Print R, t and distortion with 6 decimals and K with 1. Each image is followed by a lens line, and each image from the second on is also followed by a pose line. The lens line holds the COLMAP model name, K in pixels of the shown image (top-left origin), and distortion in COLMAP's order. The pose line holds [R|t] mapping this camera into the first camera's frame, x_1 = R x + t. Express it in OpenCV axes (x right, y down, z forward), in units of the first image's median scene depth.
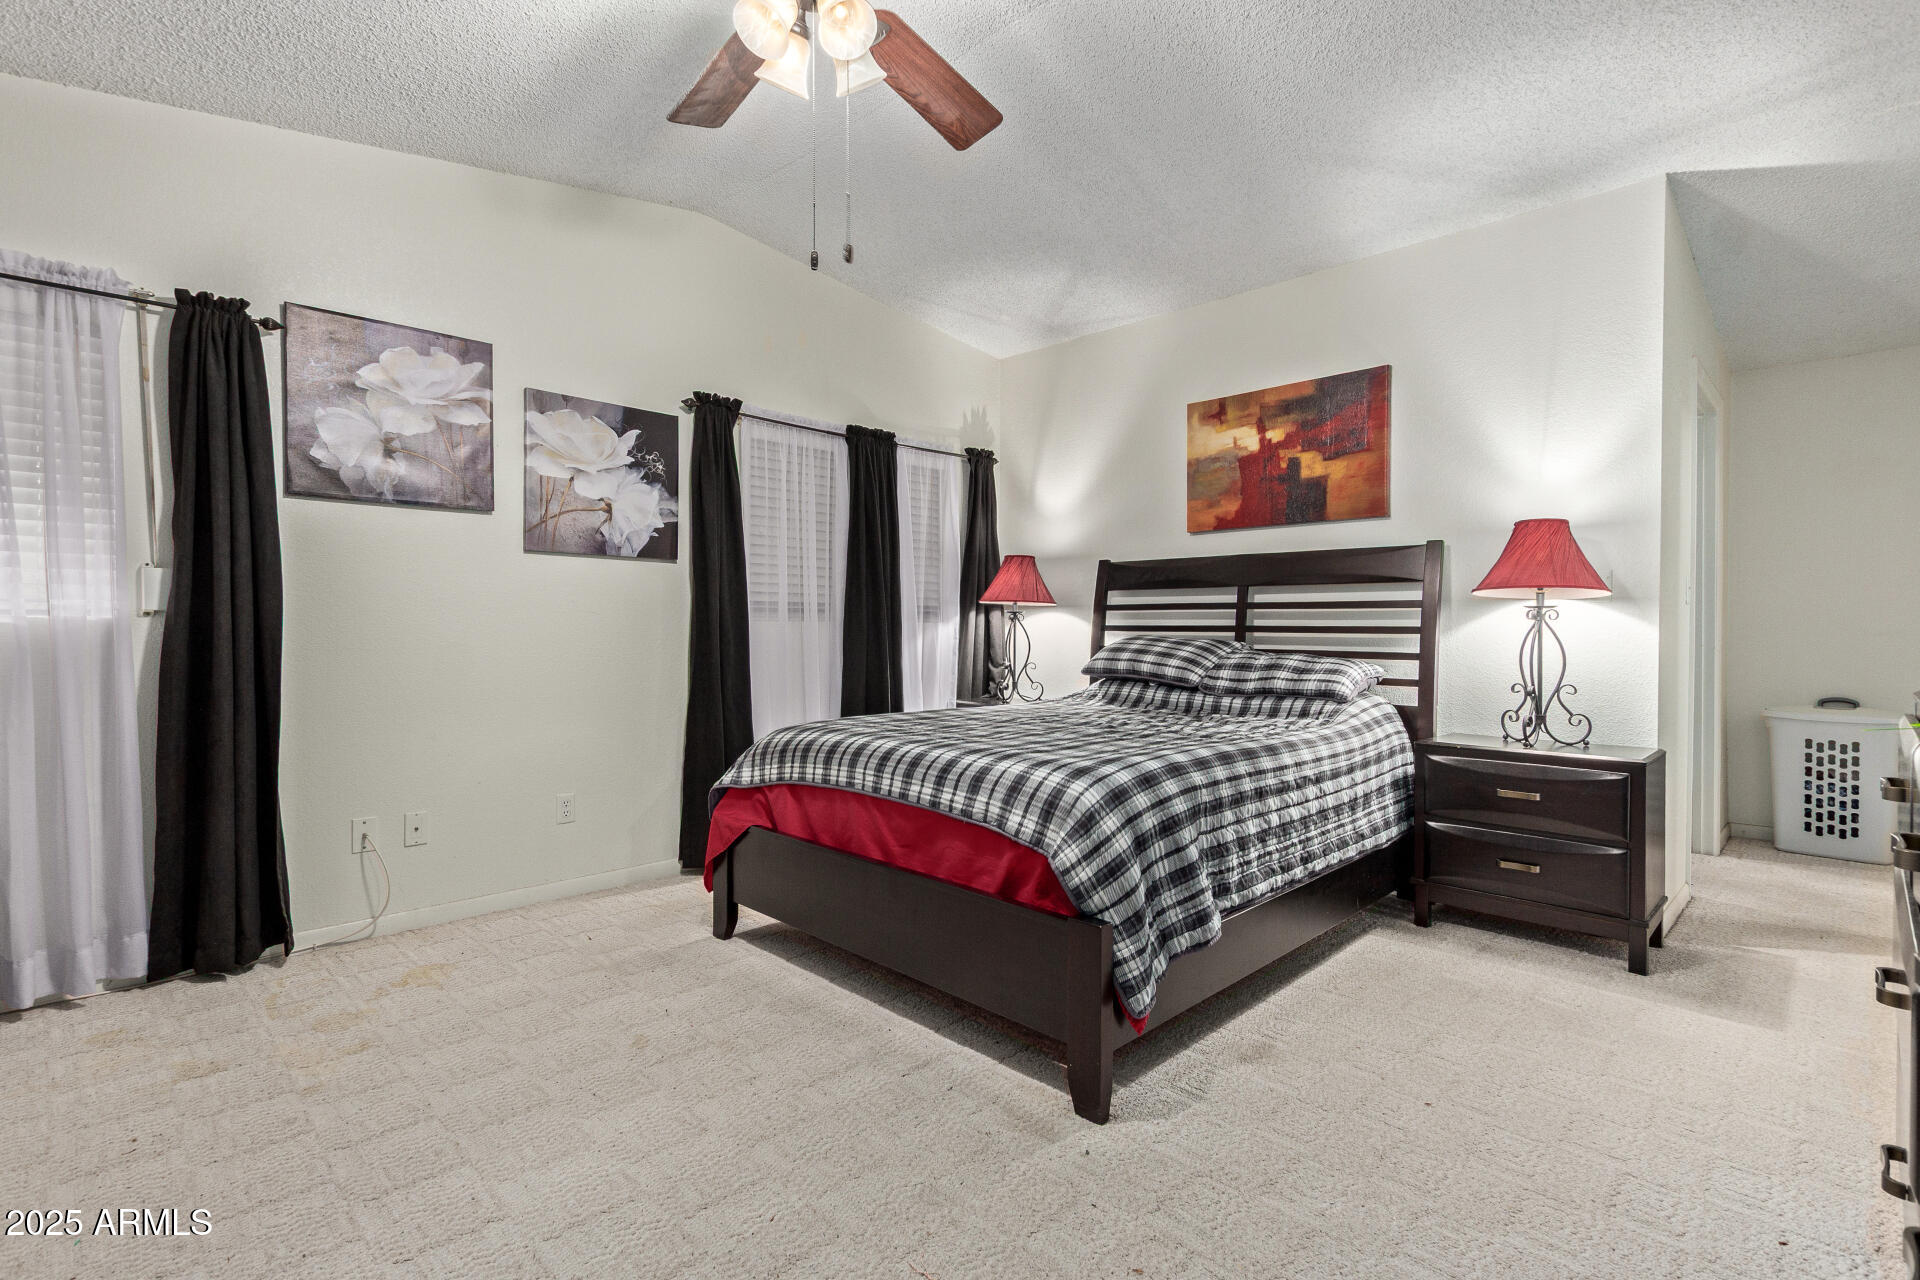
lens RADIAL K [[889.9, 0, 968.2], [0, 889.9, 638.1], [0, 0, 1]] dist [0.014389, -0.007960]
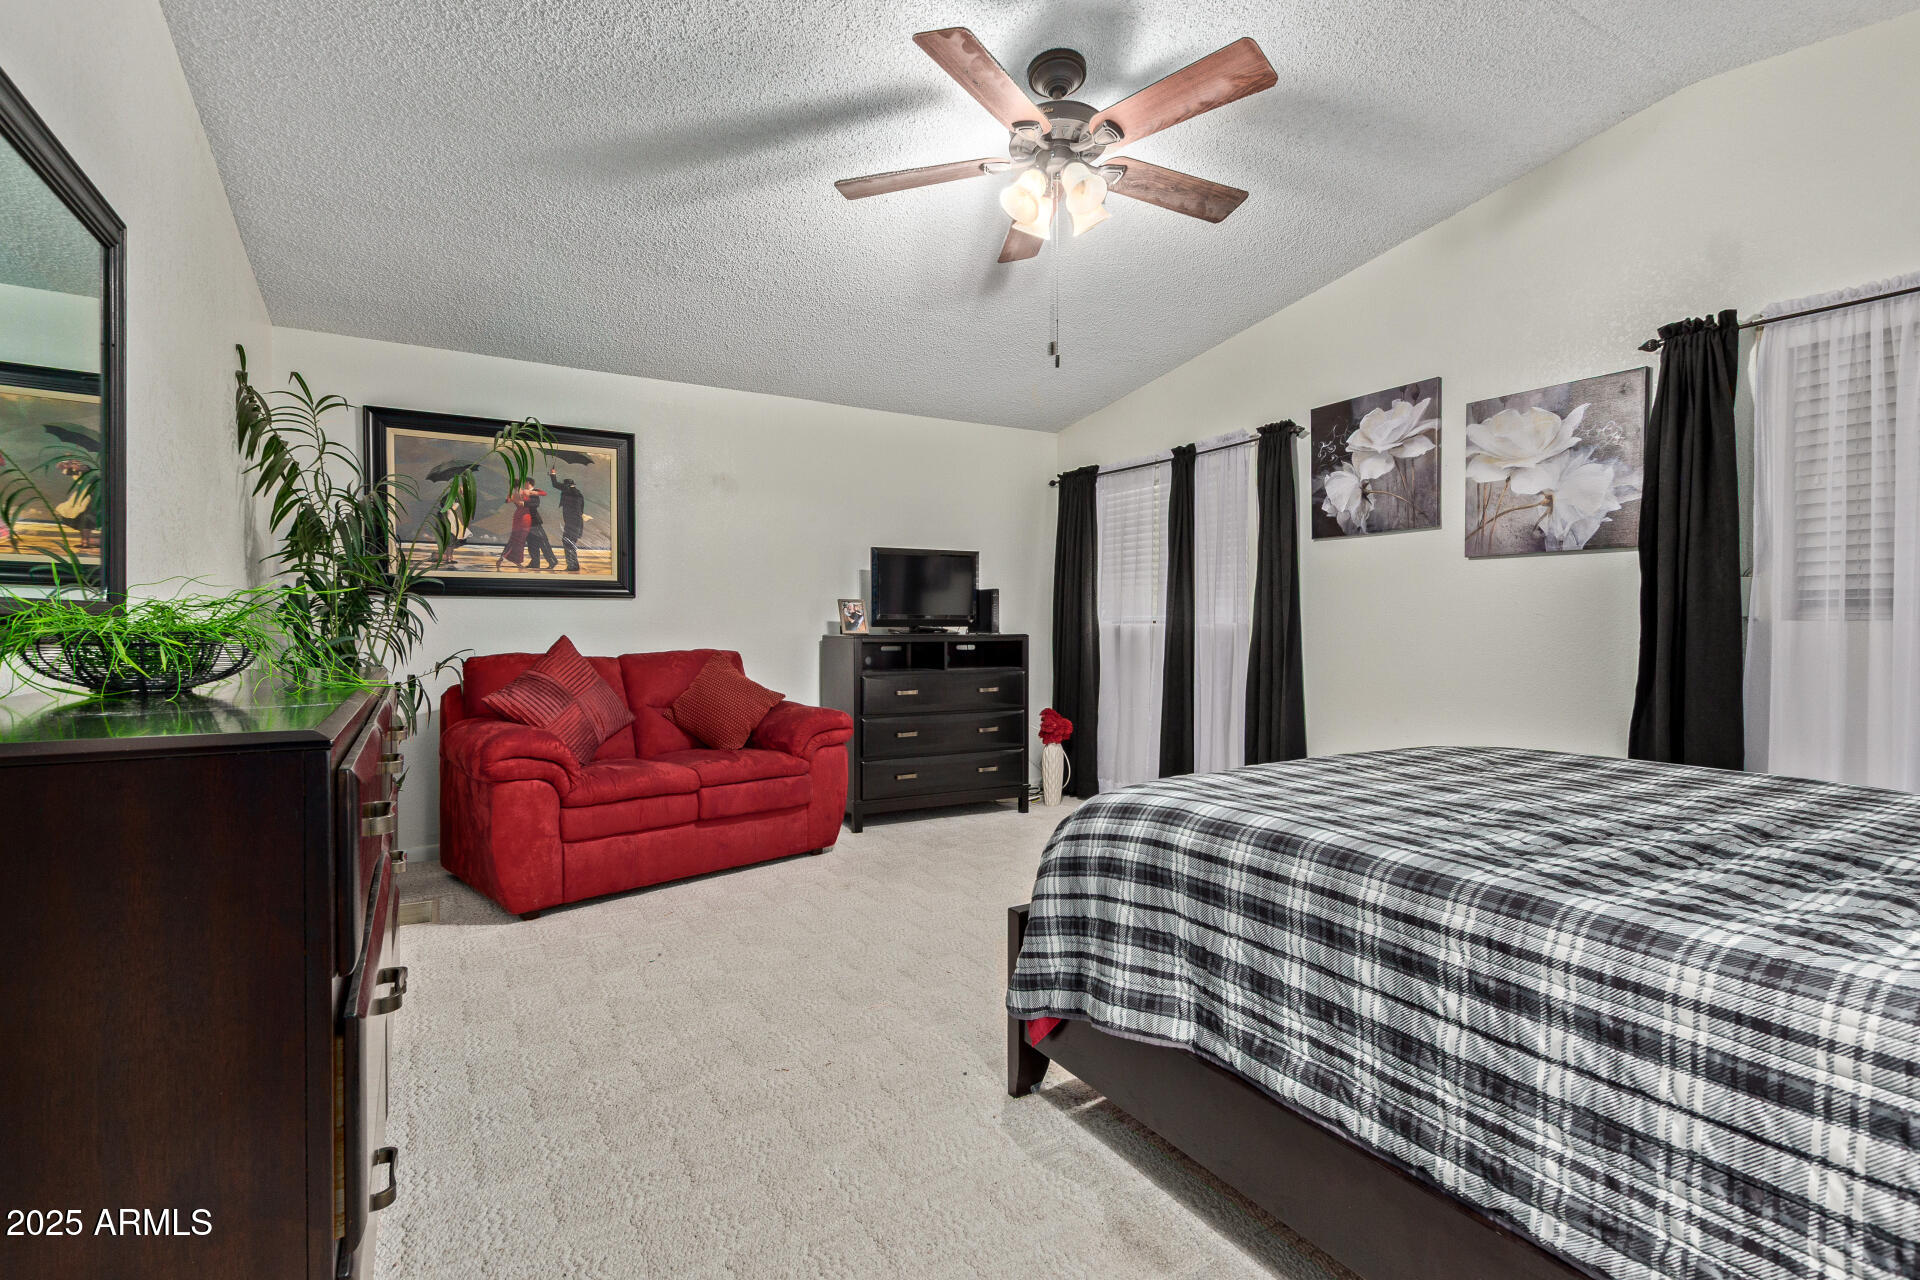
lens RADIAL K [[889.9, 0, 968.2], [0, 889.9, 638.1], [0, 0, 1]] dist [0.014389, -0.007960]
pose [[-0.246799, 0.007523, -0.969037, 0.613717], [-0.015284, 0.999815, 0.011654, -0.004963], [0.968946, 0.017687, -0.246639, 0.621750]]
